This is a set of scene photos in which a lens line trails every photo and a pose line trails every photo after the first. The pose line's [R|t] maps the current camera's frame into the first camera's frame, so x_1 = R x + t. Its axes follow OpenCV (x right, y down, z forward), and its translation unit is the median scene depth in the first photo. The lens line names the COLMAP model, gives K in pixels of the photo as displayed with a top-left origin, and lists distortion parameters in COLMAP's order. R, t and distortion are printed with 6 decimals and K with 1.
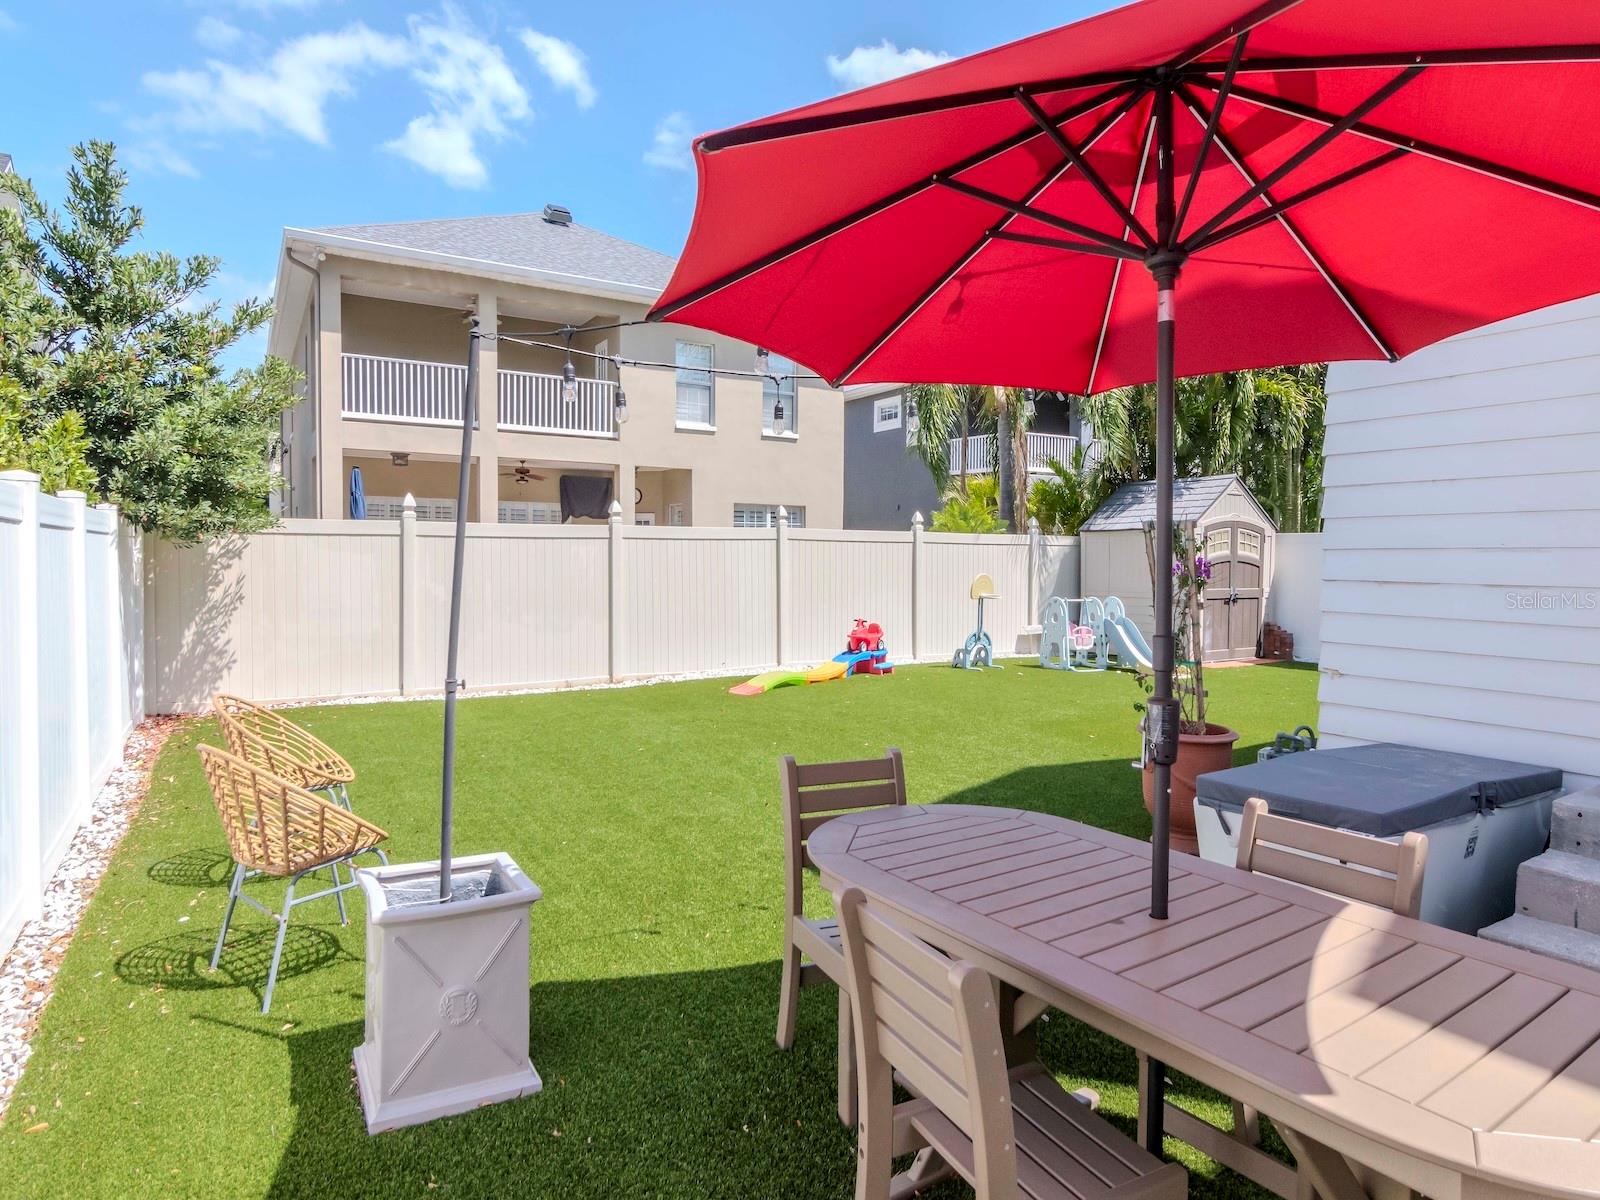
lens RADIAL K [[908.2, 0, 808.5], [0, 908.2, 573.3], [0, 0, 1]] dist [-0.000779, -0.009452]
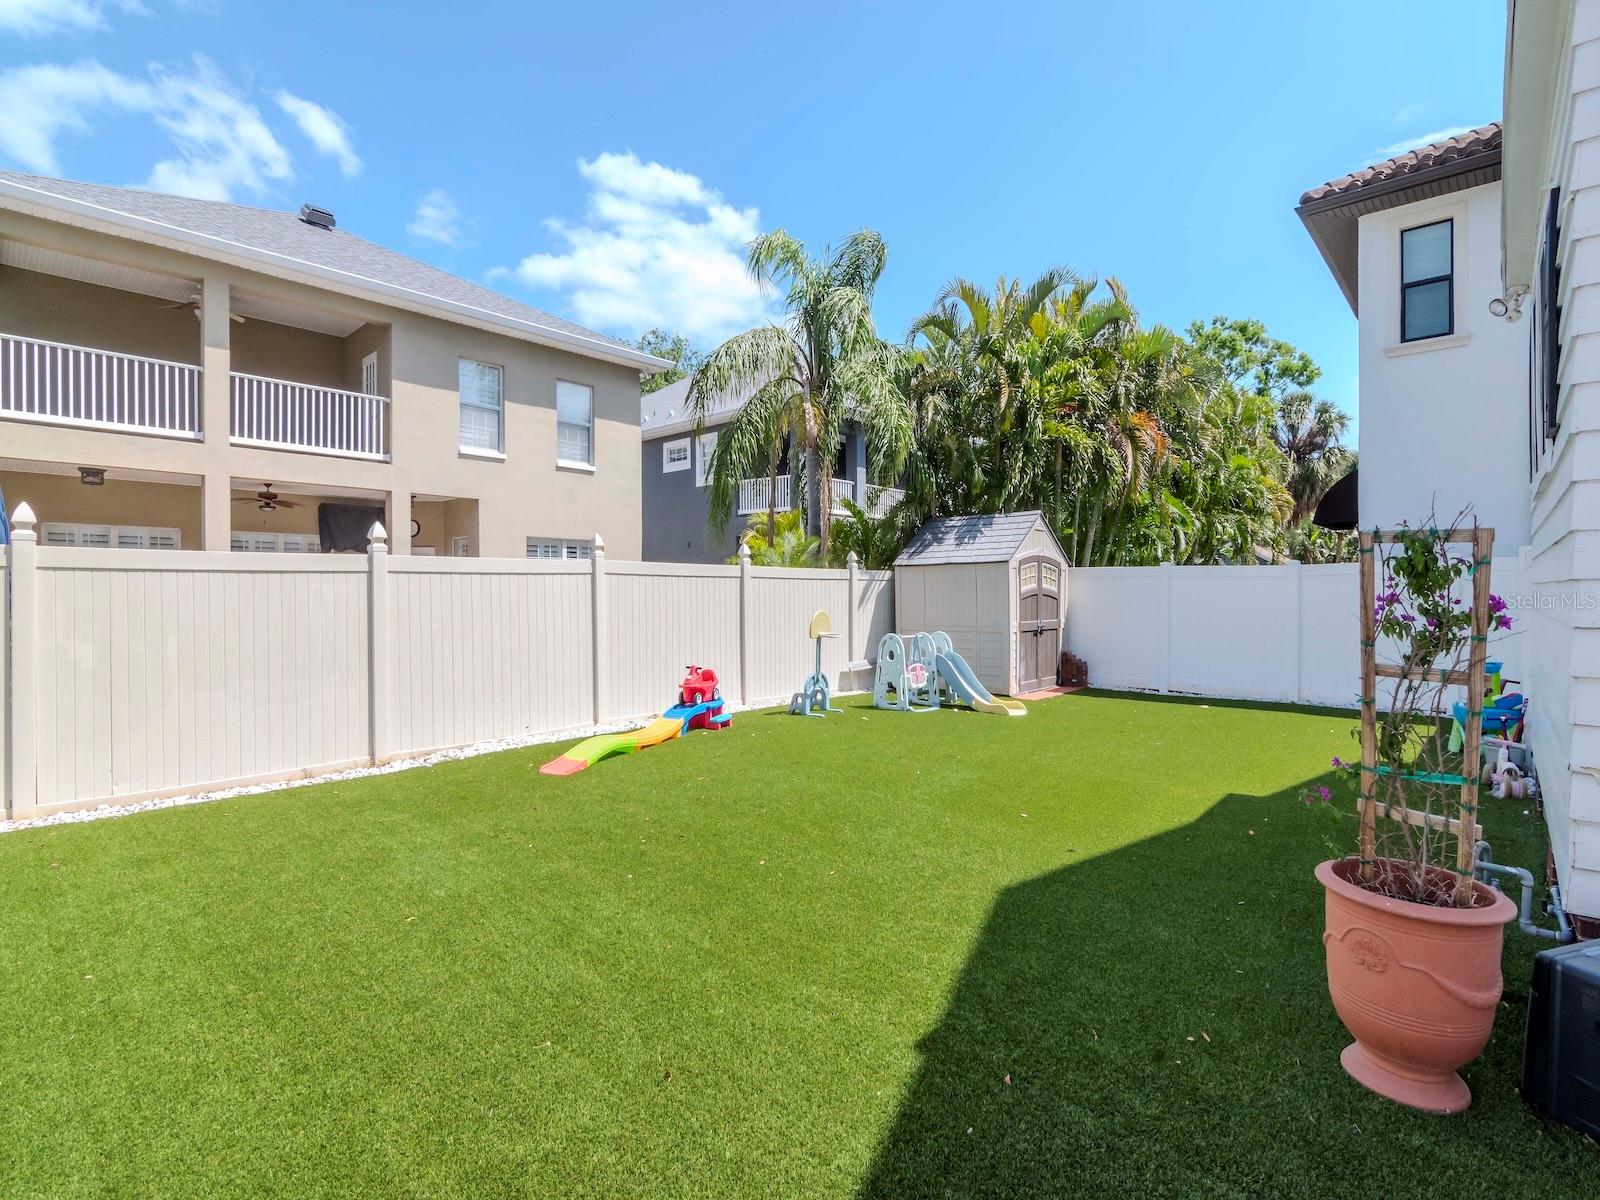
lens RADIAL K [[780.6, 0, 806.7], [0, 780.6, 593.7], [0, 0, 1]] dist [-0.011802, -0.001612]
pose [[0.962036, -0.008972, 0.272776, -0.034544], [0.012636, 0.999852, -0.011679, -0.006998], [-0.272631, 0.014683, 0.962007, 0.211055]]
